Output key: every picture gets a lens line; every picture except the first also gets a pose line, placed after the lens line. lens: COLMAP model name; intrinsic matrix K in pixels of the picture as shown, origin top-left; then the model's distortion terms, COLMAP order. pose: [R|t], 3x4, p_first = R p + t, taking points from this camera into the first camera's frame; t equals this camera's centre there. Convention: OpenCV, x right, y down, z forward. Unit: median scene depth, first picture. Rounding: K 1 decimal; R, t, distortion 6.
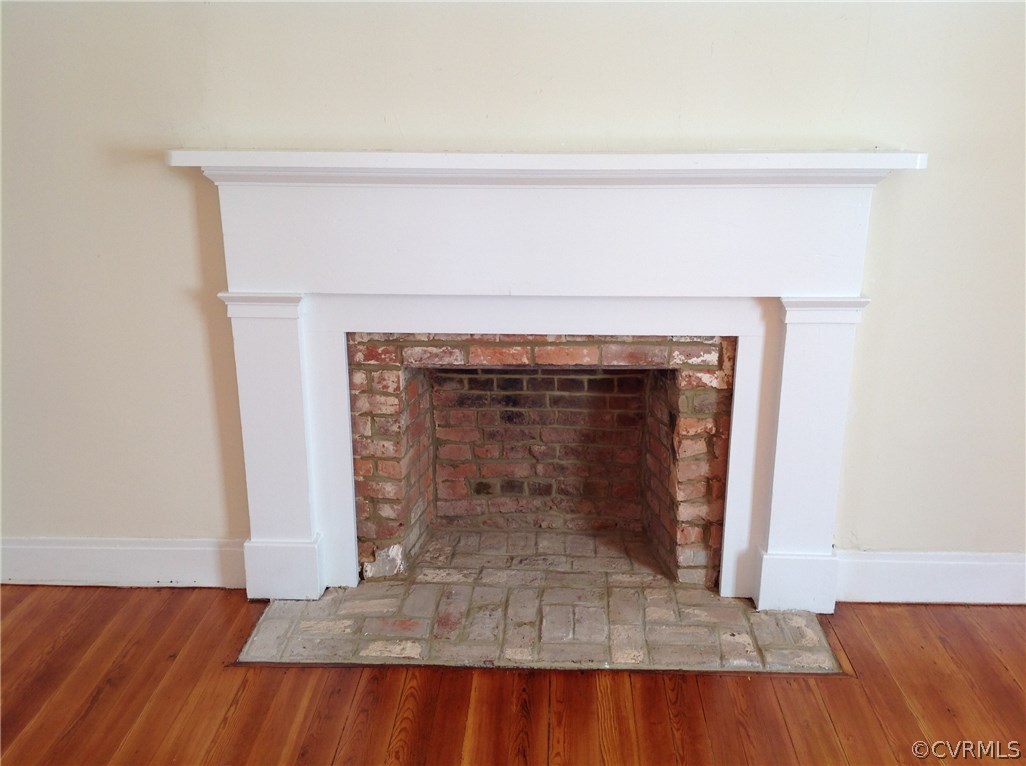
lens RADIAL K [[1008.5, 0, 513.0], [0, 1008.5, 379.3], [0, 0, 1]] dist [0.149332, -0.001993]
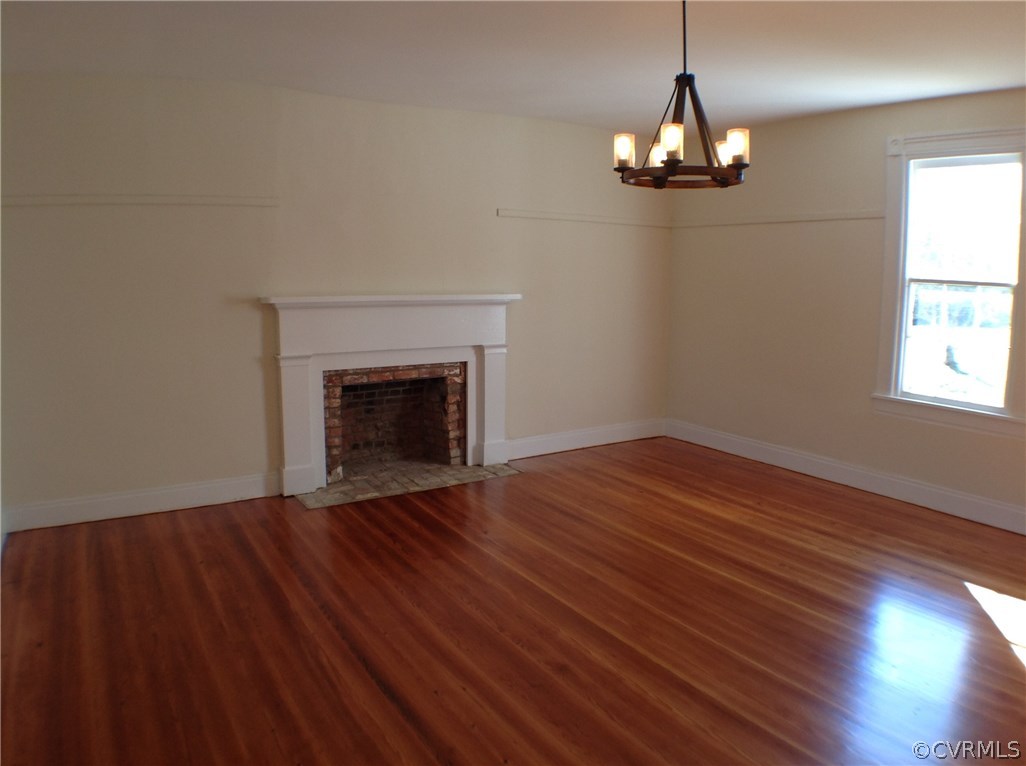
lens RADIAL K [[753.3, 0, 513.0], [0, 753.3, 383.0], [0, 0, 1]] dist [-0.001794, -0.000403]
pose [[0.827431, -0.080184, 0.555814, -0.747194], [0.161532, 0.981908, -0.098817, 0.218045], [-0.537835, 0.171546, 0.825413, -0.659344]]
